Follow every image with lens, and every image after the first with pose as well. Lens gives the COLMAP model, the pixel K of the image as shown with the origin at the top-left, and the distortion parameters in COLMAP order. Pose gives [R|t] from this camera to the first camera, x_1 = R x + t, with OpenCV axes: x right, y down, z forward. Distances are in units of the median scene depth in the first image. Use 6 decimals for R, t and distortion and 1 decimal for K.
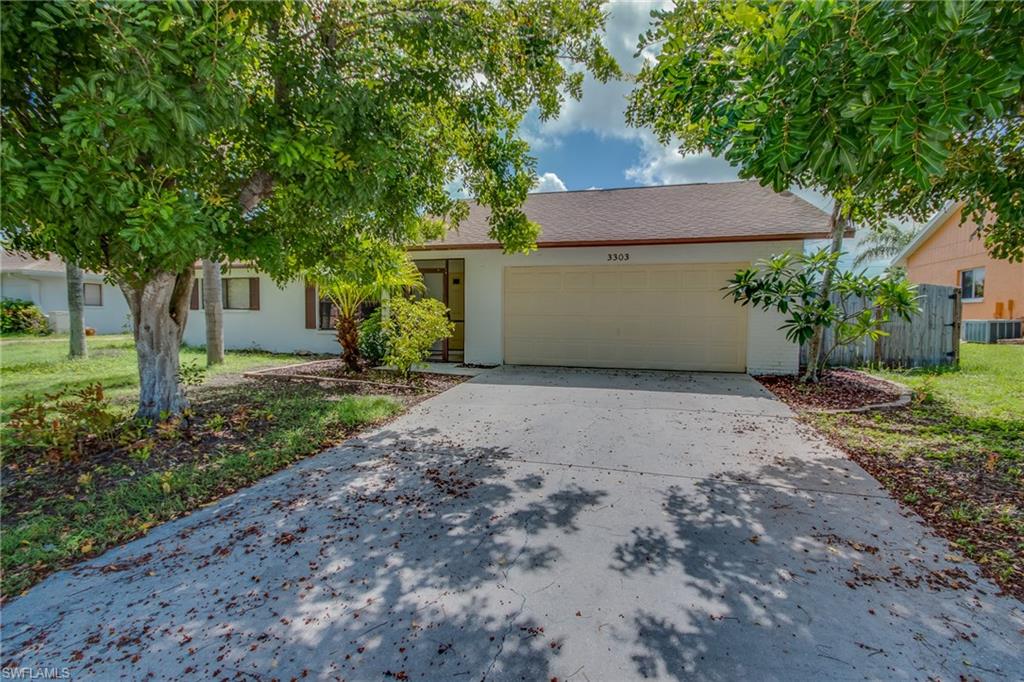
lens RADIAL K [[475.6, 0, 514.3], [0, 475.6, 344.9], [0, 0, 1]] dist [0.010205, -0.012809]
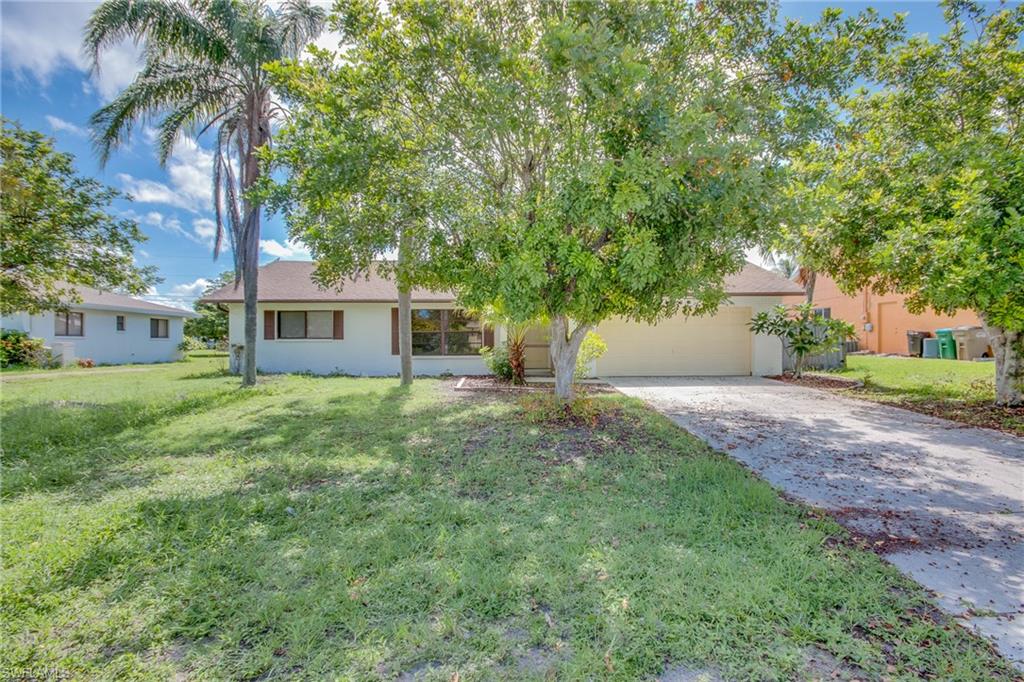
lens RADIAL K [[475.6, 0, 514.3], [0, 475.6, 344.9], [0, 0, 1]] dist [0.010205, -0.012809]
pose [[0.952972, -0.020867, 0.302340, -0.438352], [0.029835, 0.999240, -0.025073, -0.017203], [-0.301588, 0.032914, 0.952870, -0.144335]]
